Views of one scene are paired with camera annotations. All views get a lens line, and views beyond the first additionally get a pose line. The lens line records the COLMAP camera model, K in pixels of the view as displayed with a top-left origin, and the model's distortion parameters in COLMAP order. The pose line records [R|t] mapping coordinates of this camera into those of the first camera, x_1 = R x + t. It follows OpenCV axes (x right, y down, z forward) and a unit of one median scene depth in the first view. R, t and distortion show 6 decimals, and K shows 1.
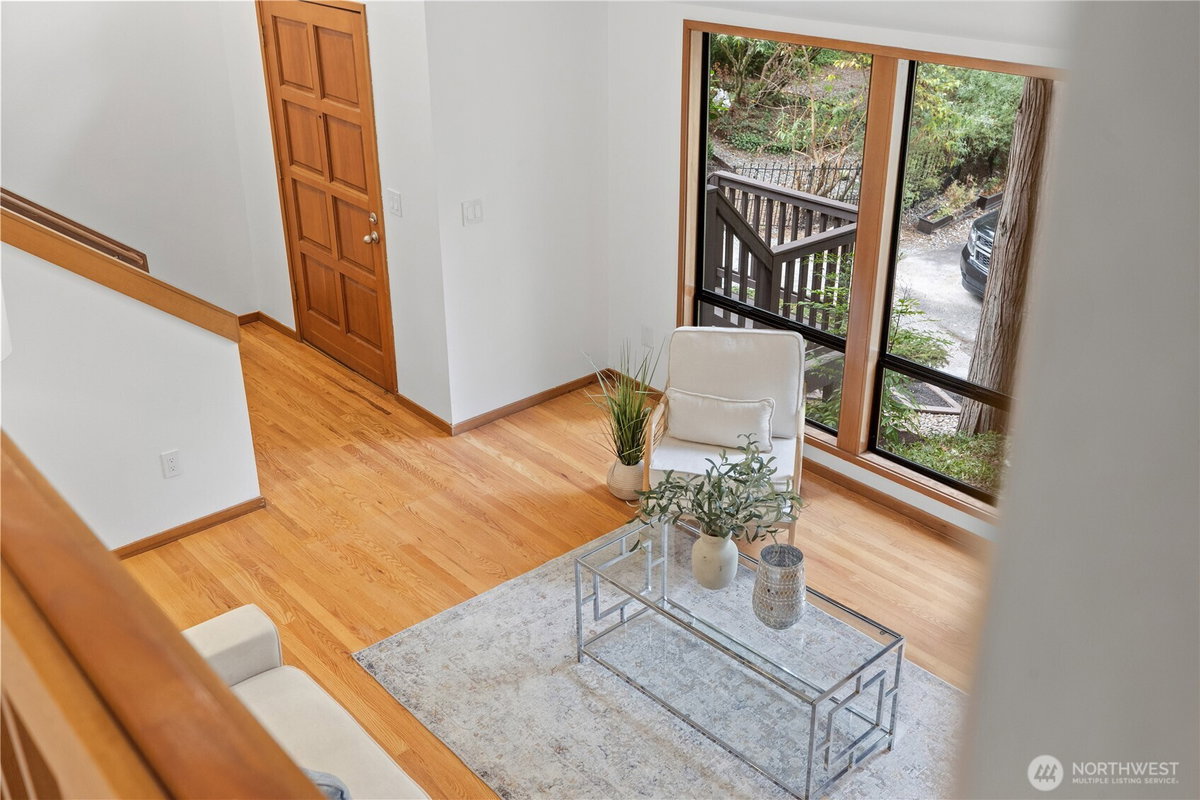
lens RADIAL K [[1131.9, 0, 596.0], [0, 1131.9, 398.7], [0, 0, 1]] dist [-0.000897, 0.000000]
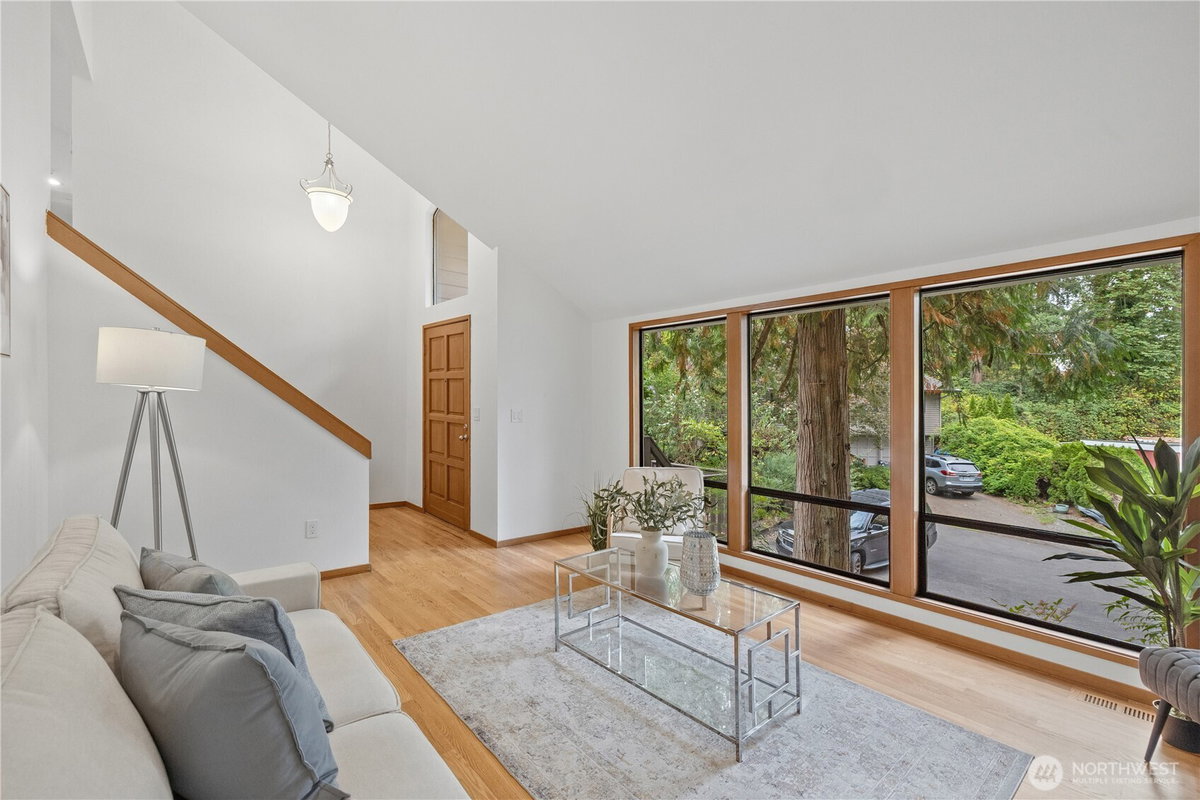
lens RADIAL K [[509.7, 0, 588.1], [0, 509.7, 400.2], [0, 0, 1]] dist [-0.000135, 0.000054]
pose [[0.999671, 0.006874, -0.024692, 0.033156], [-0.016769, 0.903979, -0.427248, 0.199741], [0.019385, 0.427522, 0.903797, 0.283893]]
